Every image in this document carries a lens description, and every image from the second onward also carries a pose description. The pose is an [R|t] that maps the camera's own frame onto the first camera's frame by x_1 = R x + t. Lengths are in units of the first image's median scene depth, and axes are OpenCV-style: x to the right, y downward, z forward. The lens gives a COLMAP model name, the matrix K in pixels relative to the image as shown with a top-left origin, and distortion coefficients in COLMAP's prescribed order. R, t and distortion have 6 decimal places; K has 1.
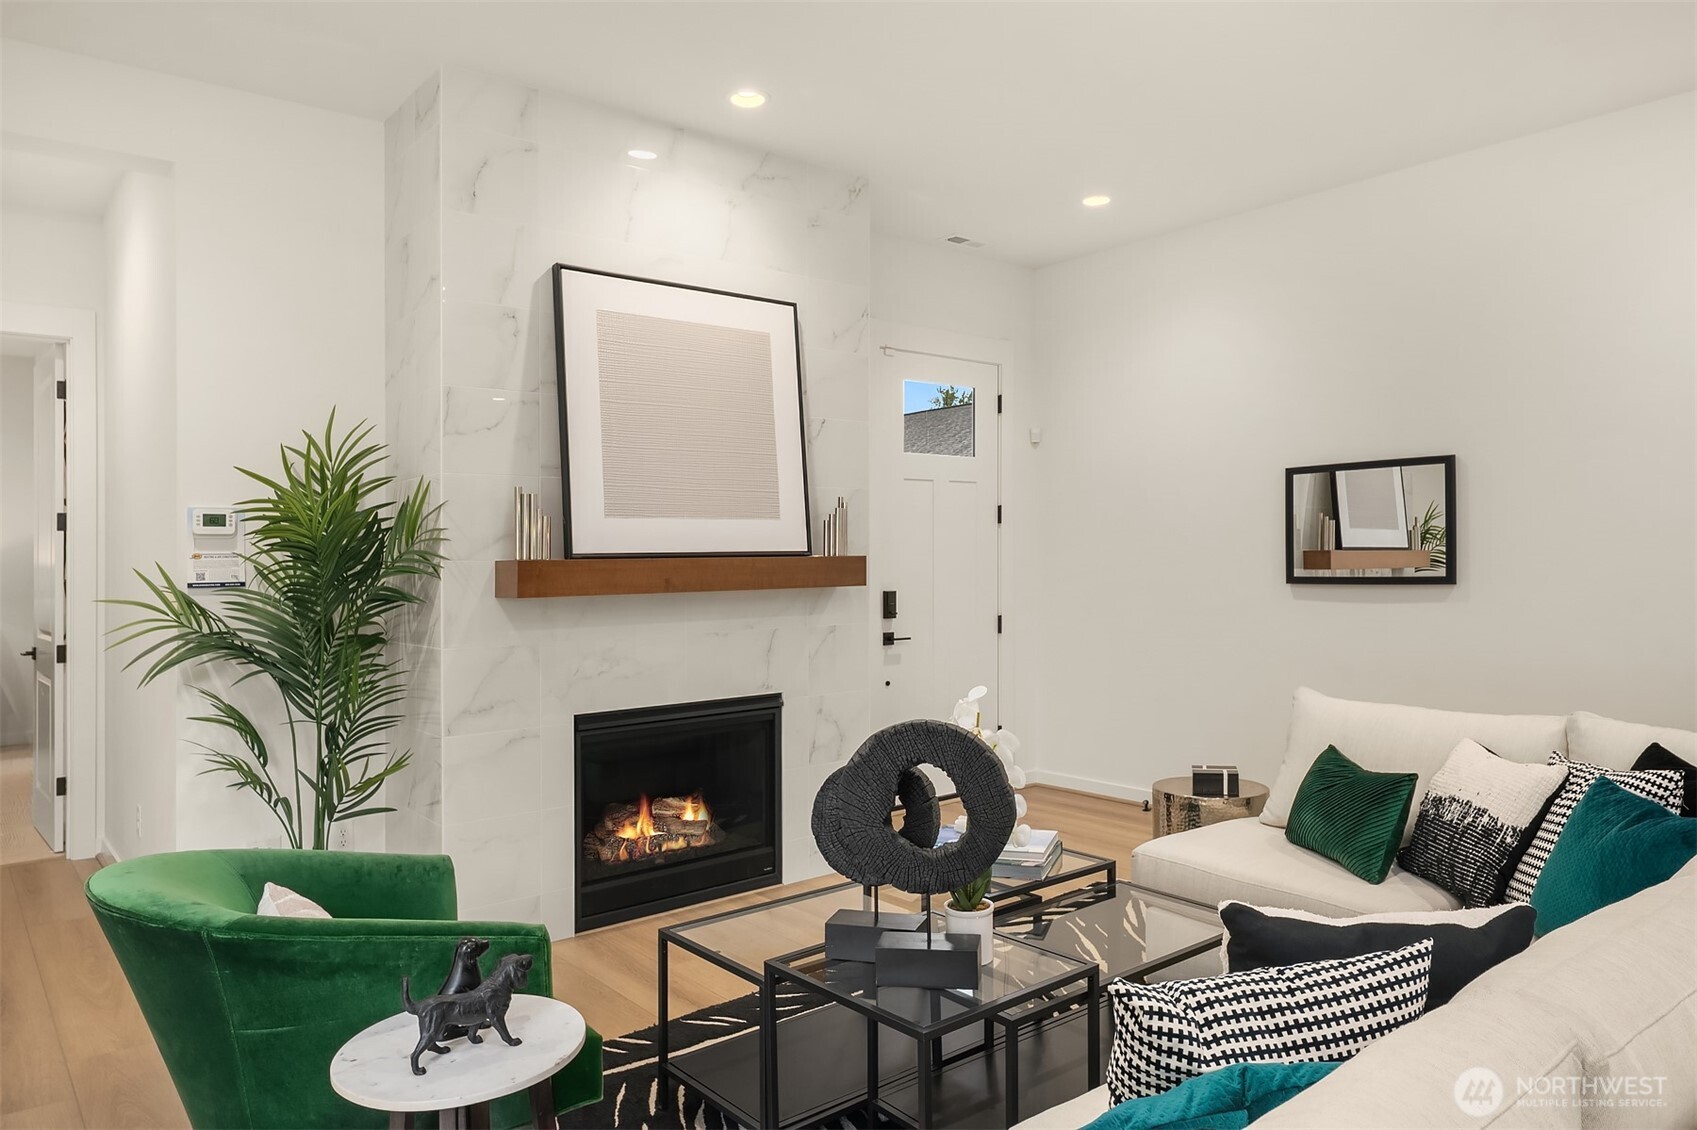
lens RADIAL K [[1113.0, 0, 848.5], [0, 1113.0, 565.0], [0, 0, 1]] dist [-0.001771, -0.001244]
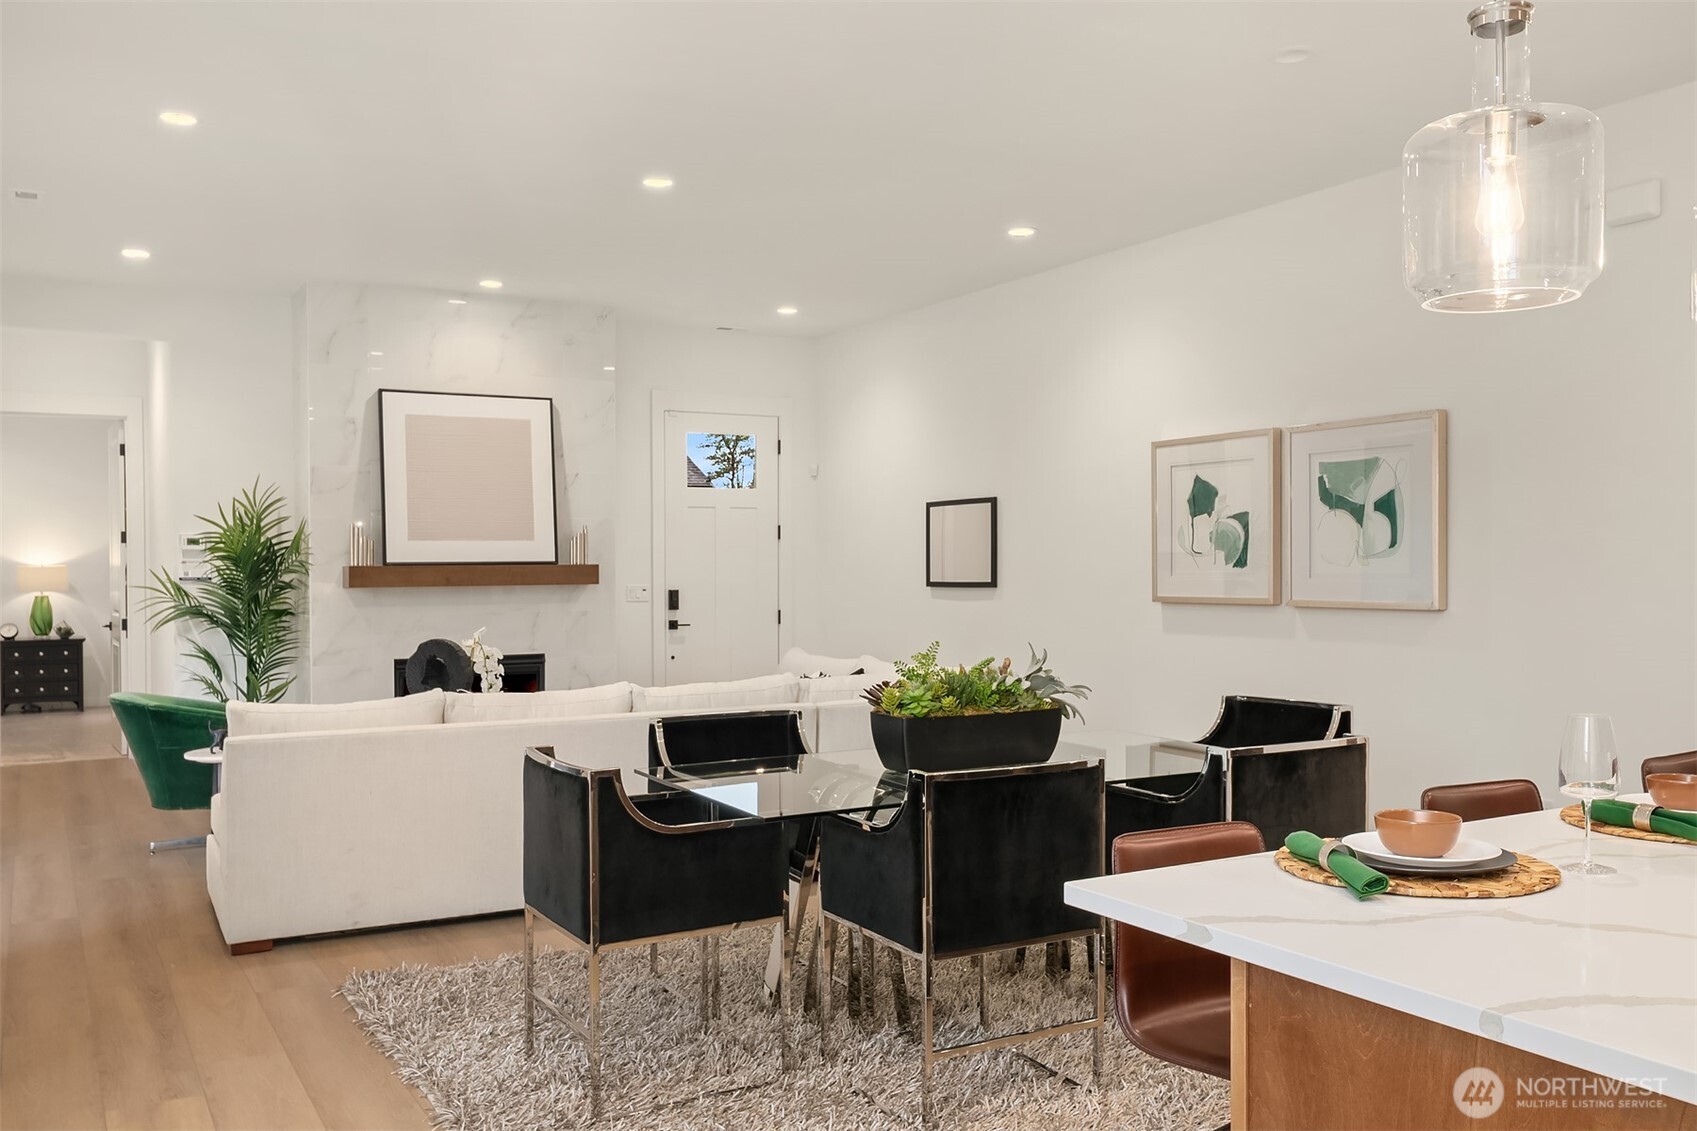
lens RADIAL K [[1426.1, 0, 850.7], [0, 1426.1, 625.9], [0, 0, 1]] dist [0.005452, 0.004950]
pose [[0.984862, 0.015110, -0.172678, 0.808894], [-0.008184, 0.999136, 0.040755, -0.007570], [0.173145, -0.038725, 0.984135, -1.000148]]
